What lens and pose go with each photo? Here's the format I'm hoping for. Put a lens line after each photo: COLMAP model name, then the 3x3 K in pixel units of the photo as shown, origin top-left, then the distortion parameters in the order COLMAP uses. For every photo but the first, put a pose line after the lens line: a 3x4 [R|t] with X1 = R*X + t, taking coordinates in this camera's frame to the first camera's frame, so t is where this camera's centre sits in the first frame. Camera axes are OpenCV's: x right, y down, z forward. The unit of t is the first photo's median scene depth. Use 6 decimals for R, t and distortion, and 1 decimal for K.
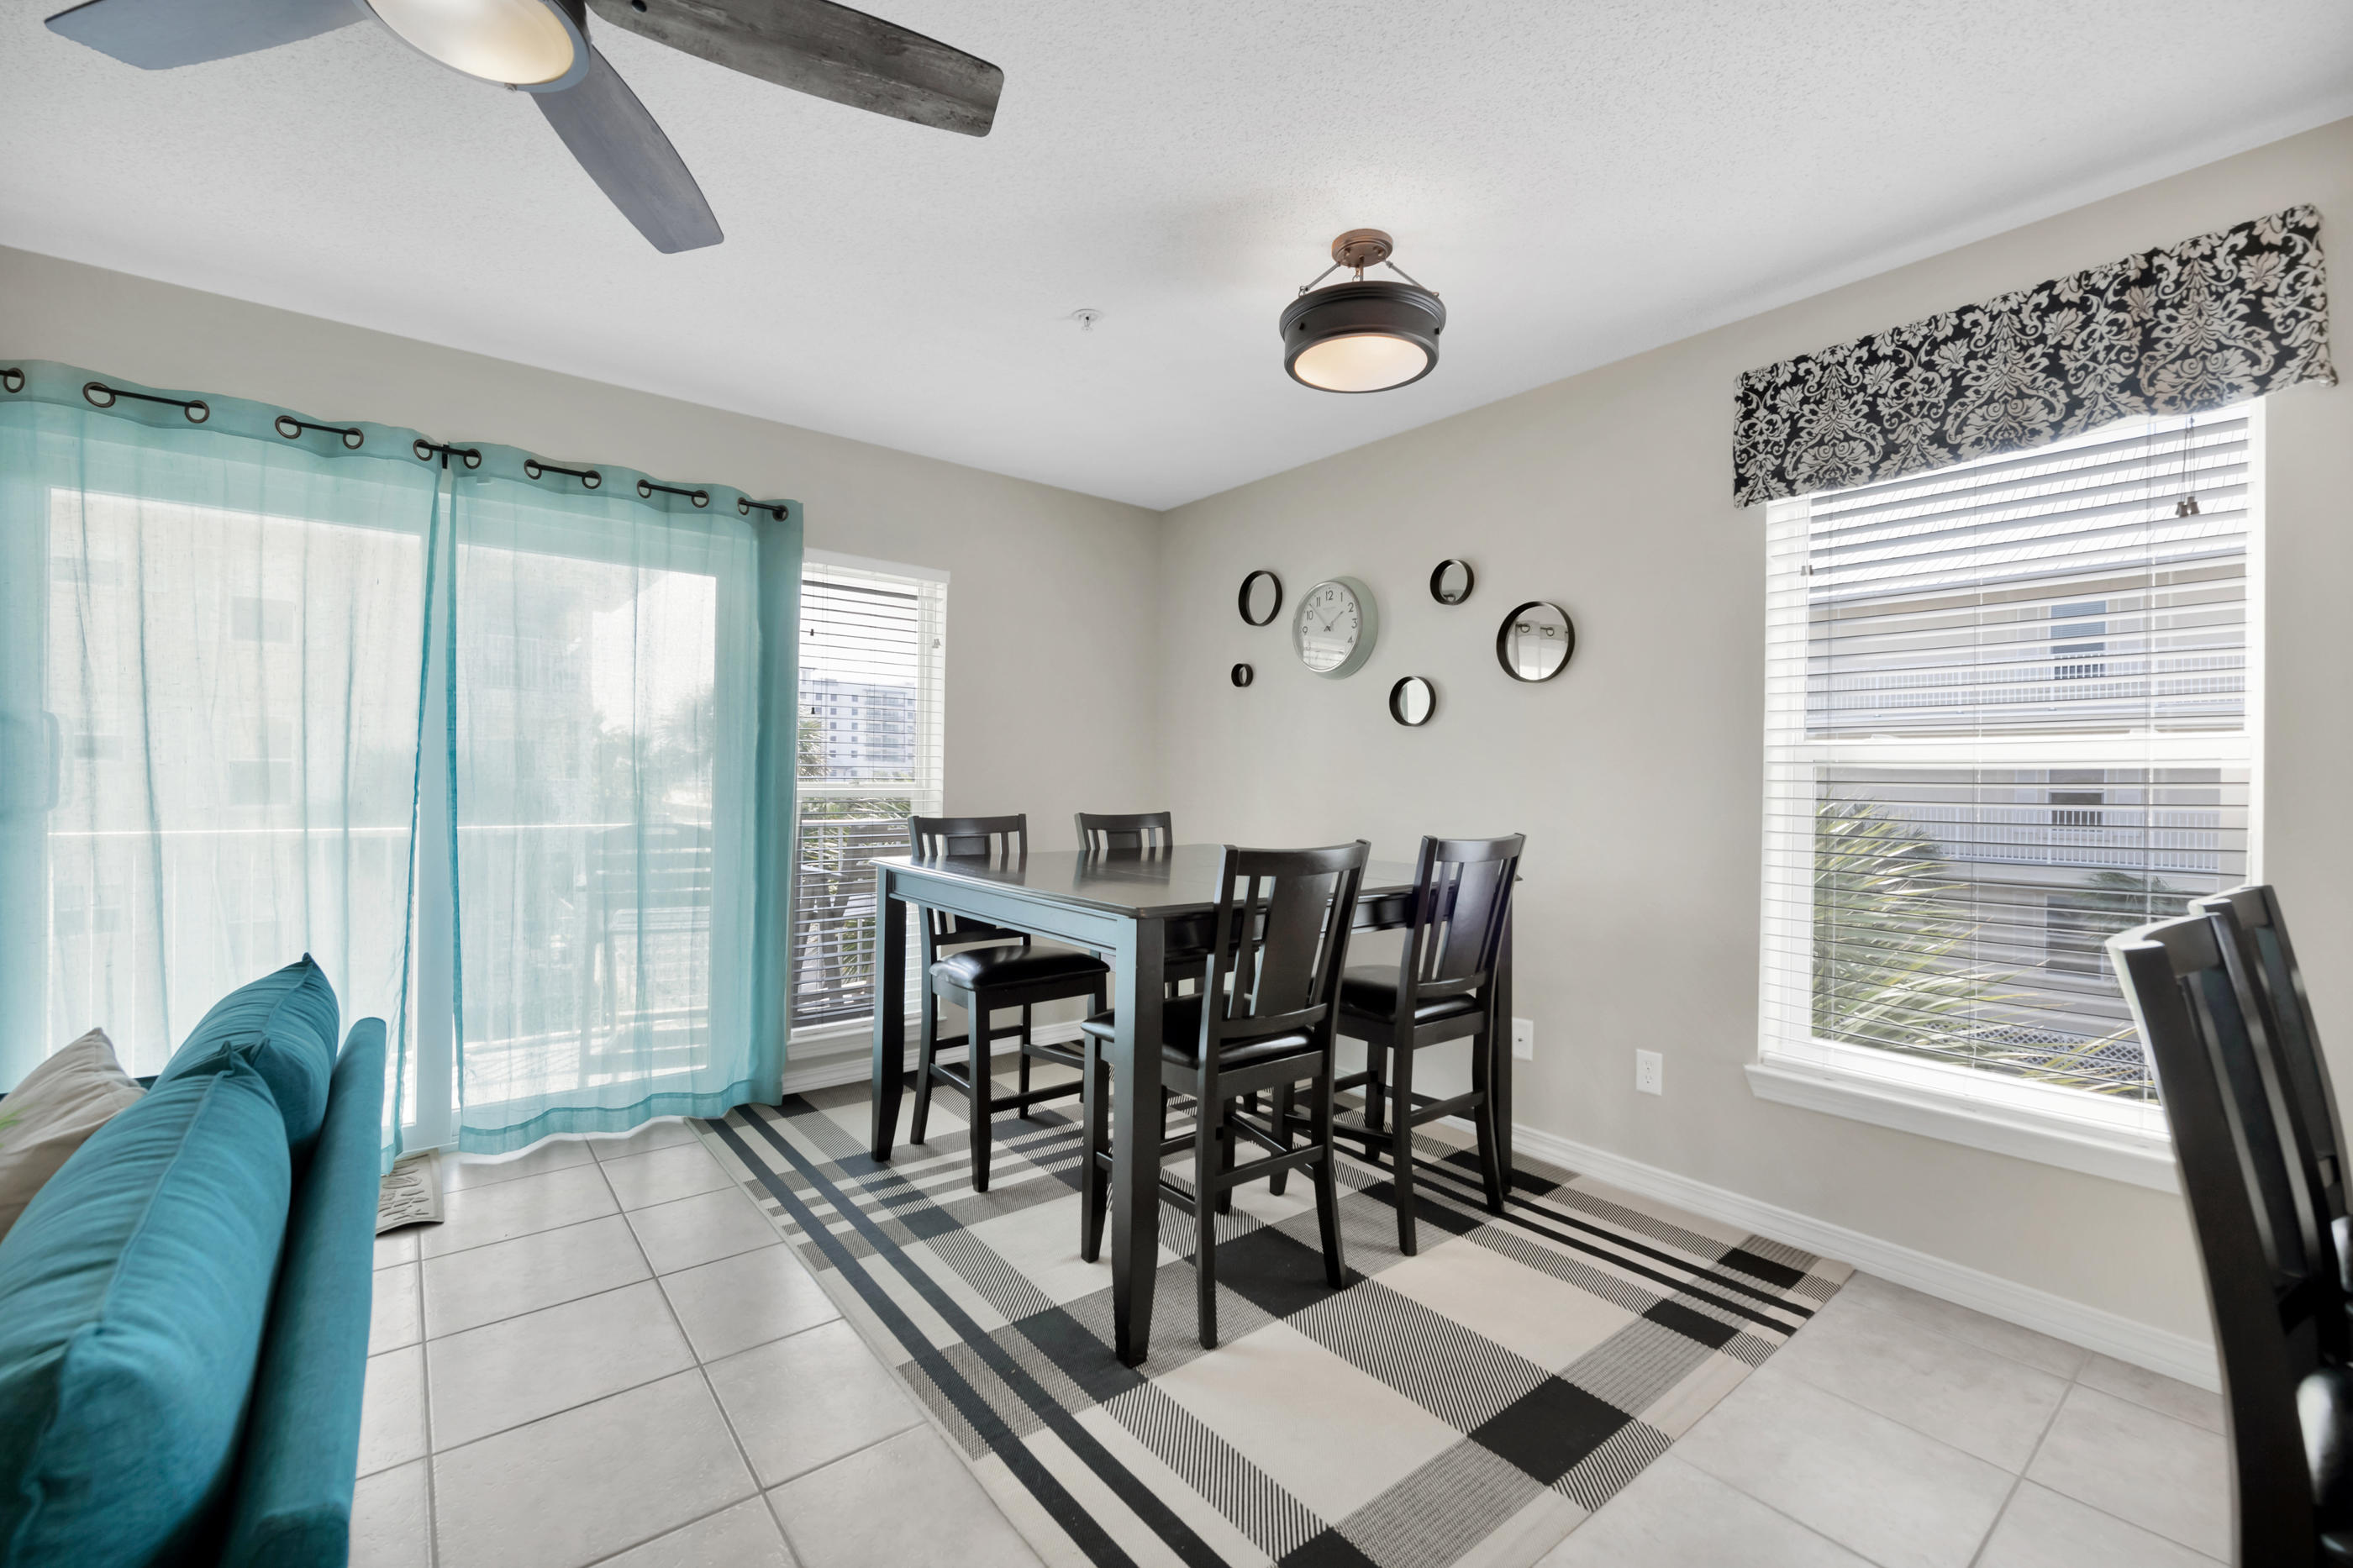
lens RADIAL K [[968.6, 0, 1189.6], [0, 968.6, 783.4], [0, 0, 1]] dist [0.002198, -0.002977]
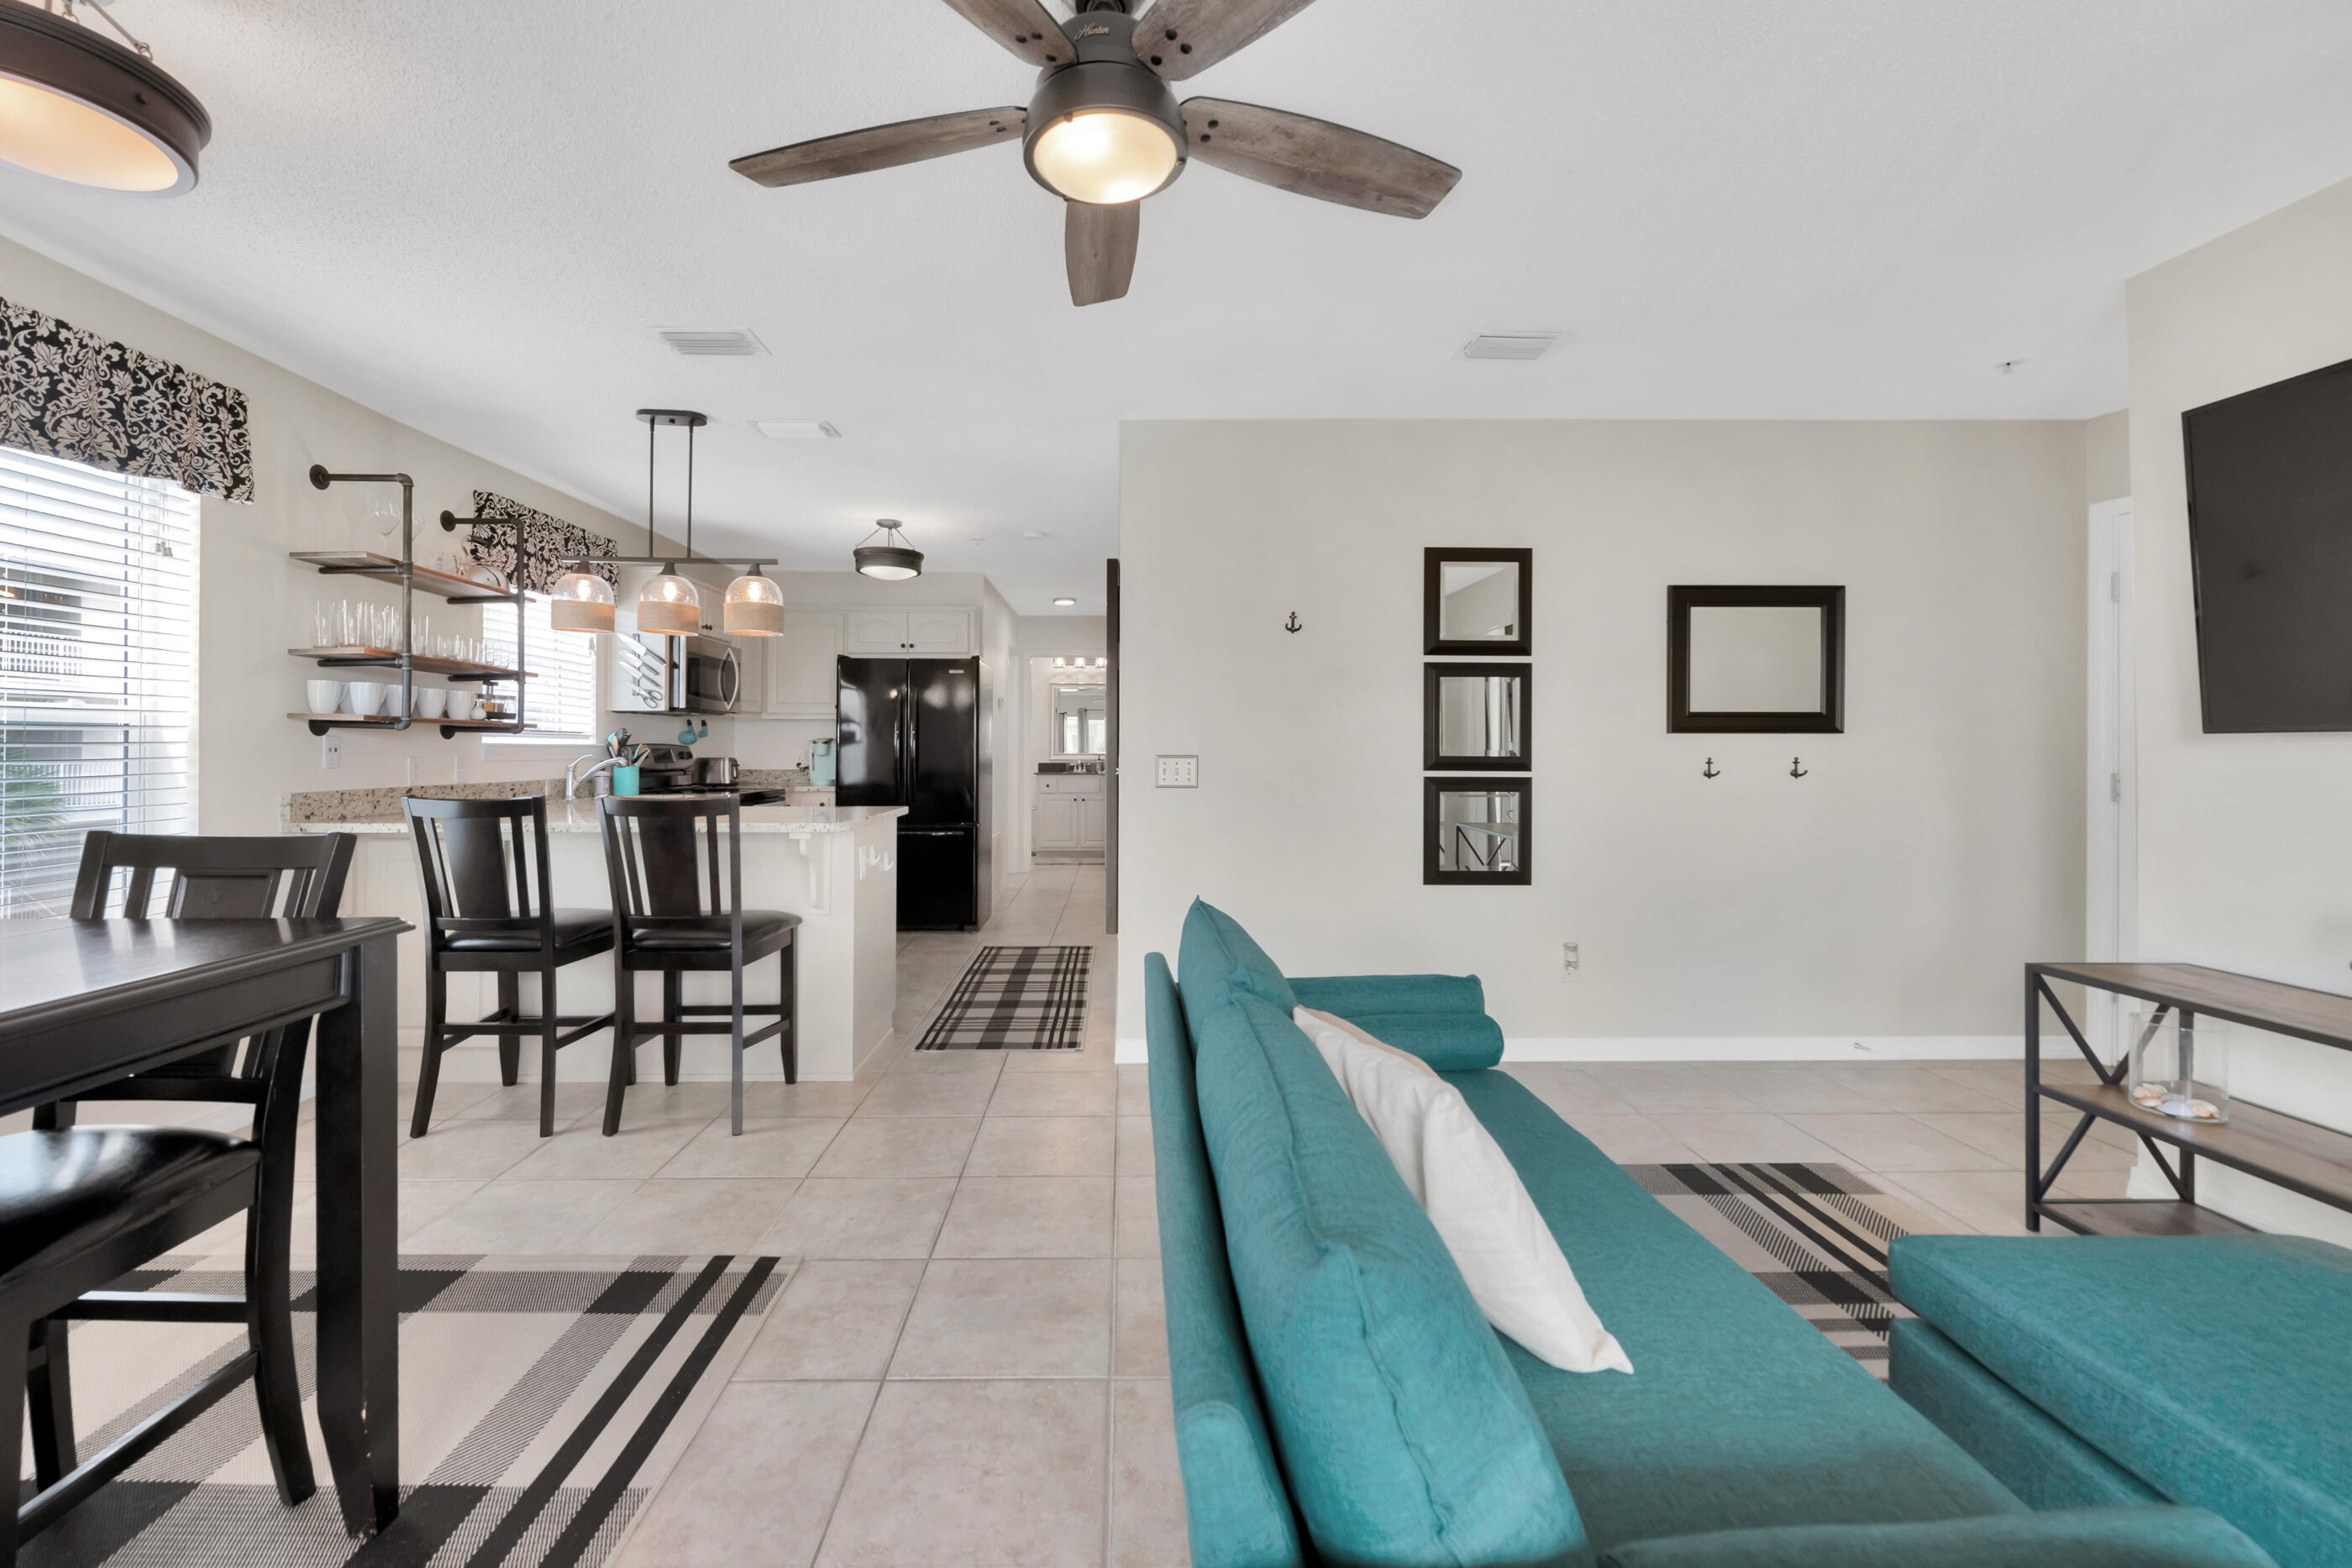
lens RADIAL K [[953.5, 0, 1138.7], [0, 953.5, 738.7], [0, 0, 1]] dist [-0.000007, -0.006836]
pose [[-0.783158, -0.006273, 0.621791, -0.754890], [-0.008270, 0.999966, -0.000328, -0.013838], [-0.621767, -0.005399, -0.783183, 0.937703]]
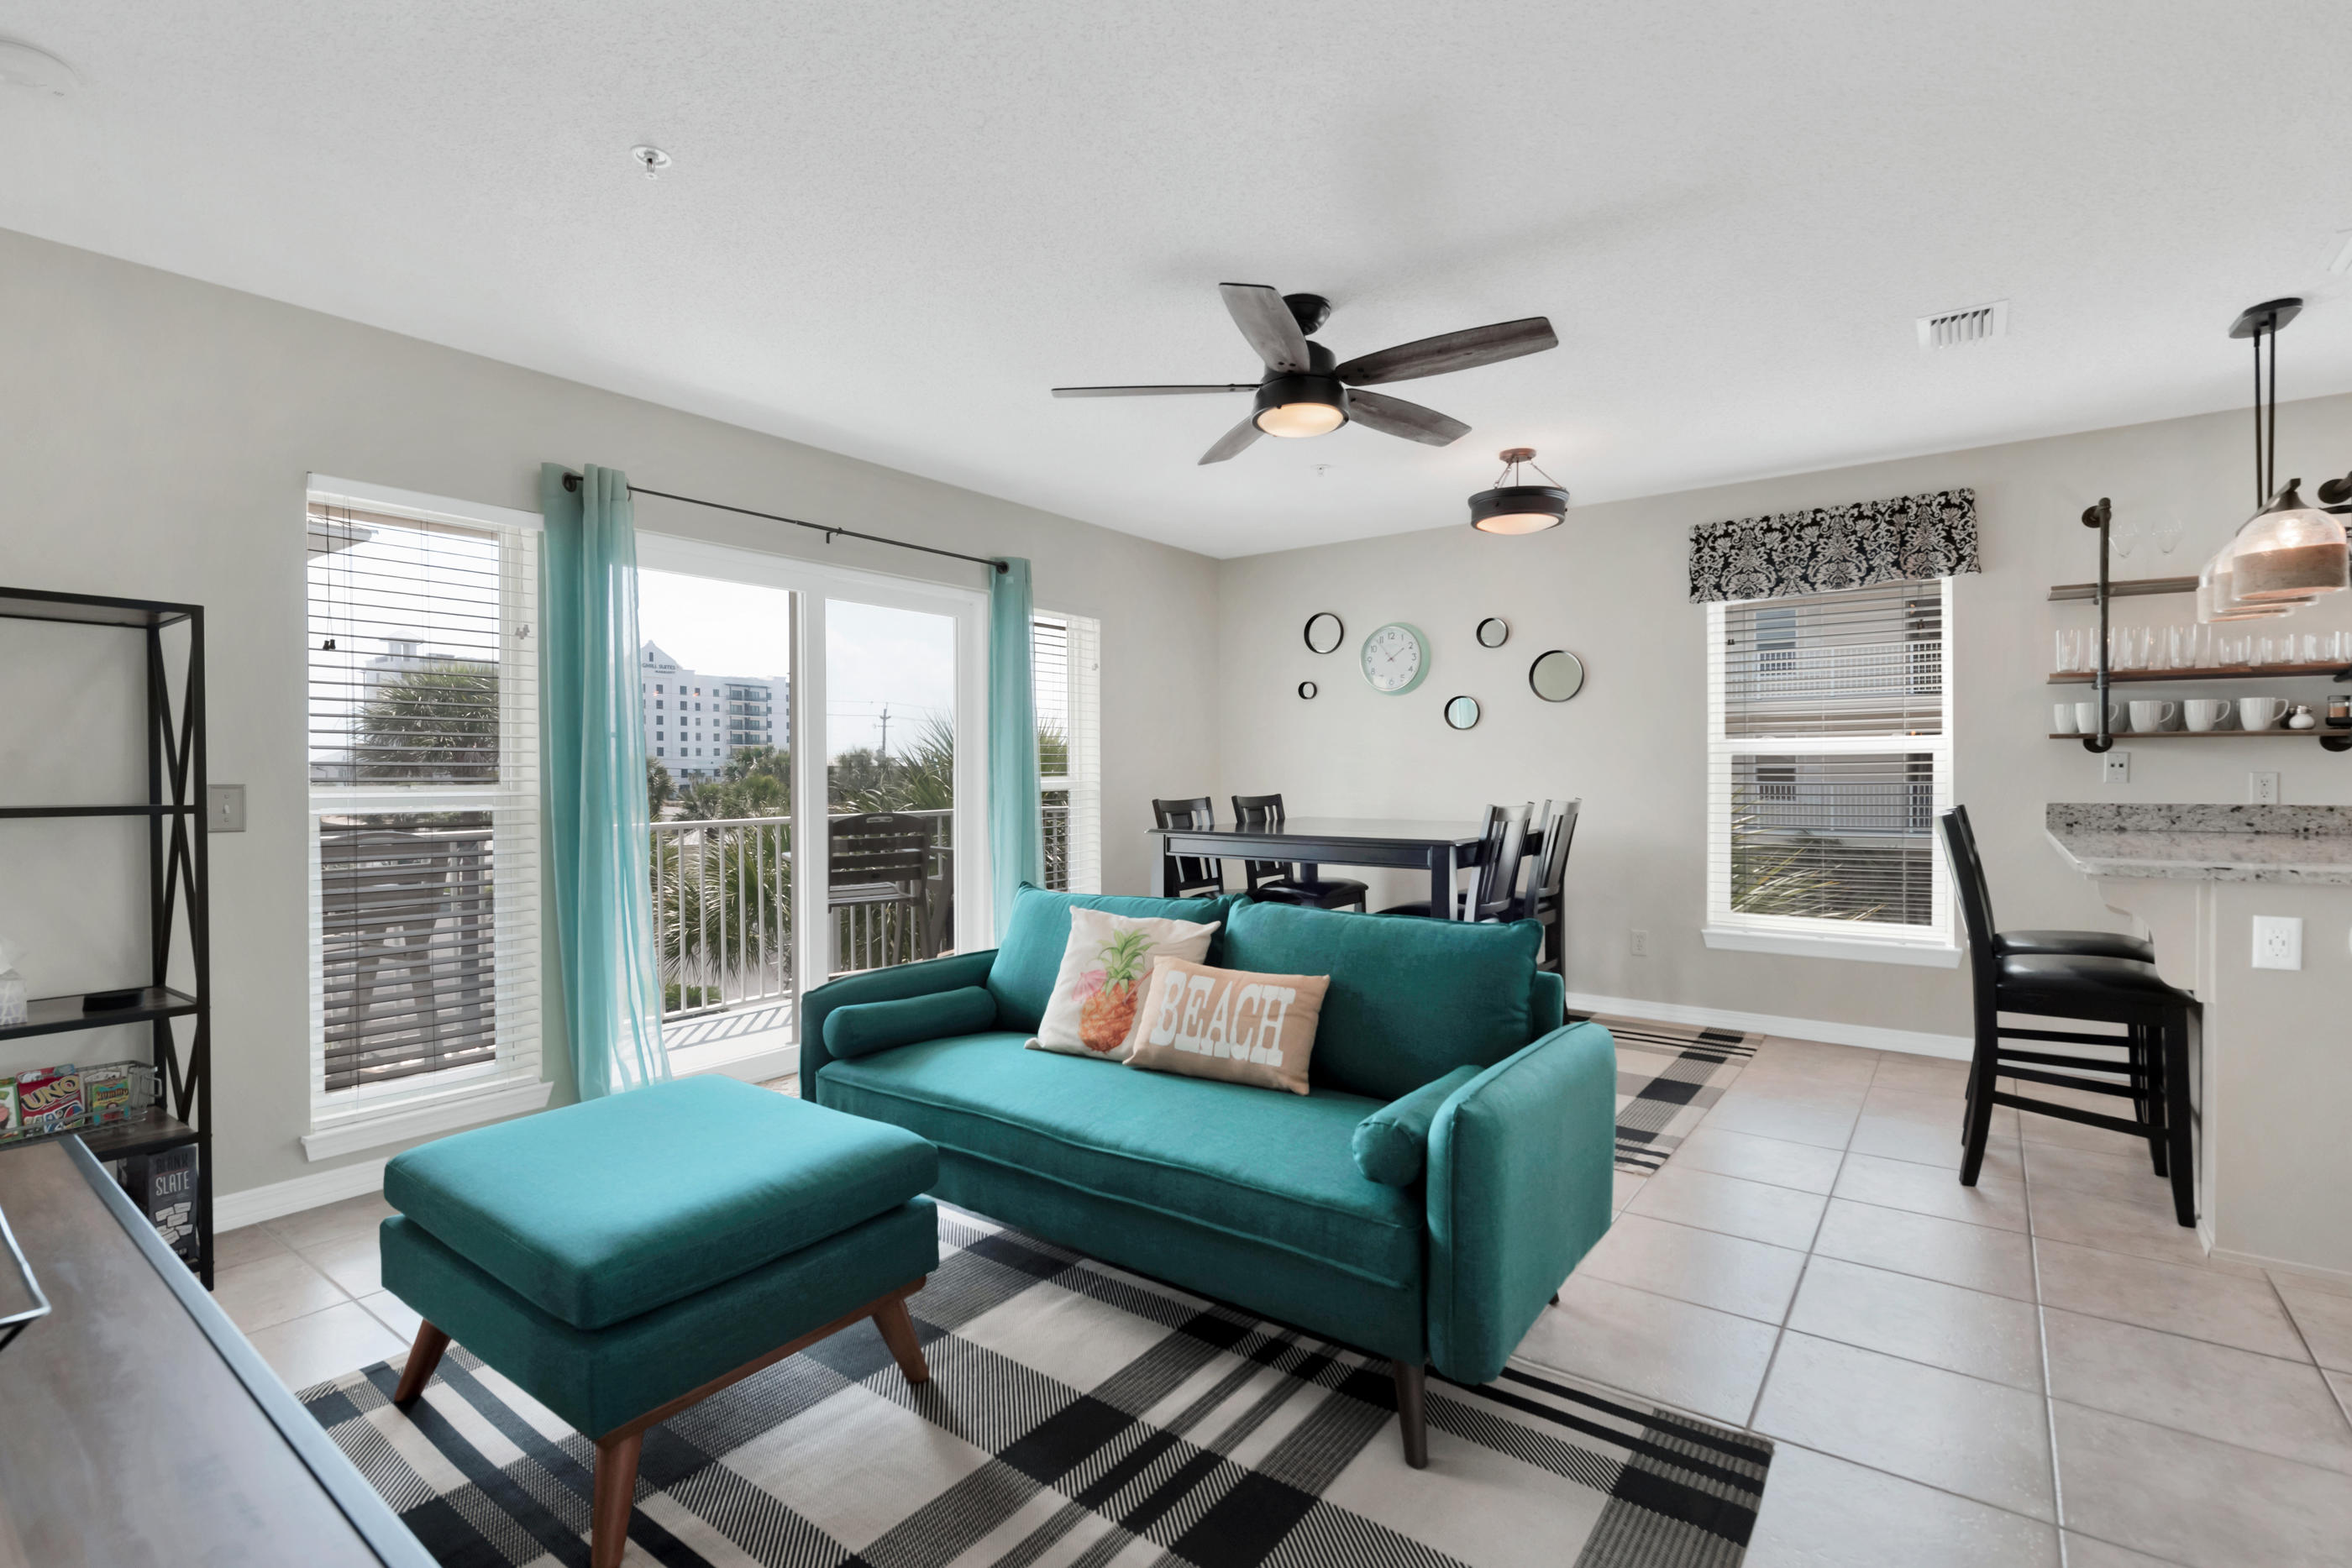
lens RADIAL K [[1061.7, 0, 1172.0], [0, 1061.7, 783.0], [0, 0, 1]] dist [0.014099, -0.007853]
pose [[0.971039, -0.020719, 0.238022, -0.799084], [0.018856, 0.999771, 0.010102, -0.005614], [-0.238177, -0.005321, 0.971207, -0.621038]]
